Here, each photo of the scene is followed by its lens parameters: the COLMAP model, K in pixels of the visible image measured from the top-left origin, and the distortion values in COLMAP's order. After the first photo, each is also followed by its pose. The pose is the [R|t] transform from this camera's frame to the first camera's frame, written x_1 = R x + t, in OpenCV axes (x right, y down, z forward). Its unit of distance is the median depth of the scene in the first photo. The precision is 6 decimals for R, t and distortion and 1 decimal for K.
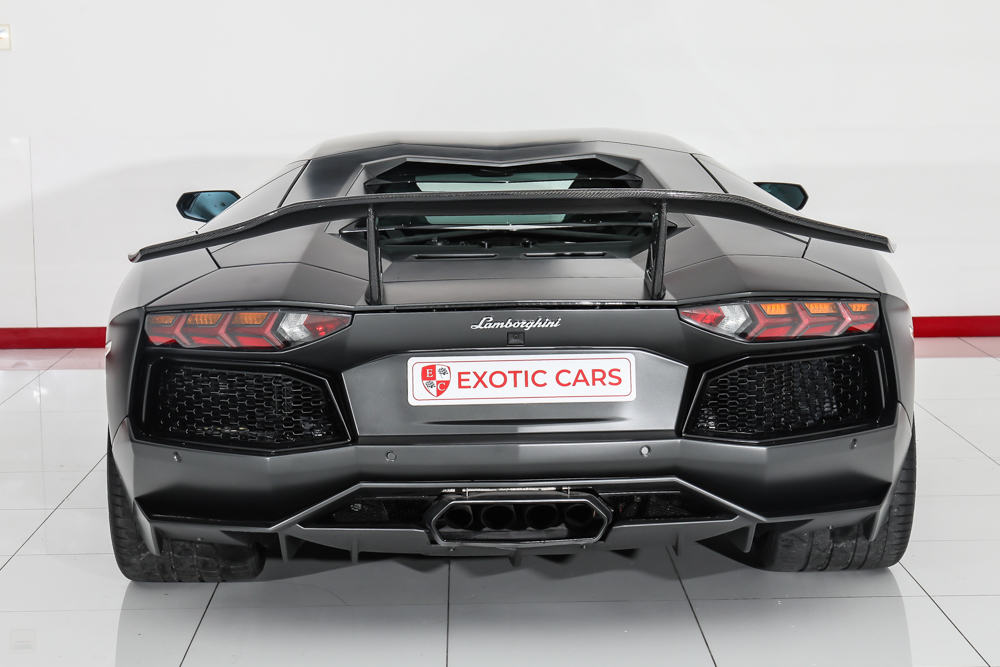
lens RADIAL K [[1800.4, 0, 500.0], [0, 1800.4, 334.8], [0, 0, 1]] dist [0.146549, 0.000000]
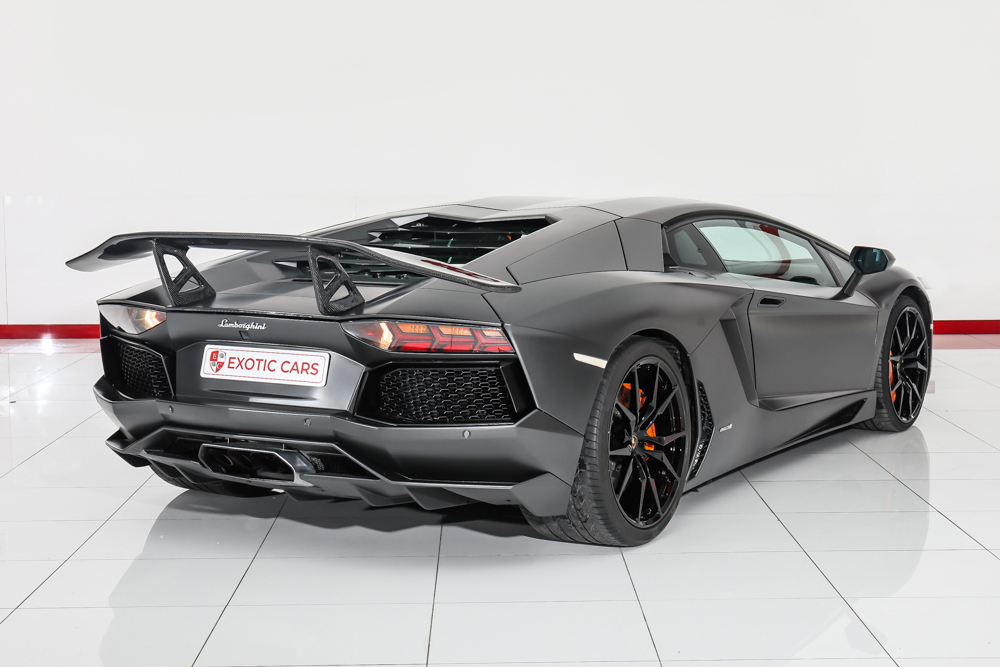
lens RADIAL K [[1573.6, 0, 500.2], [0, 1573.6, 332.0], [0, 0, 1]] dist [-0.154655, 0.000000]
pose [[0.867393, 0.067546, -0.493017, 0.789632], [-0.078522, 0.996911, -0.001567, -0.014638], [0.491389, 0.040073, 0.870018, 0.006117]]
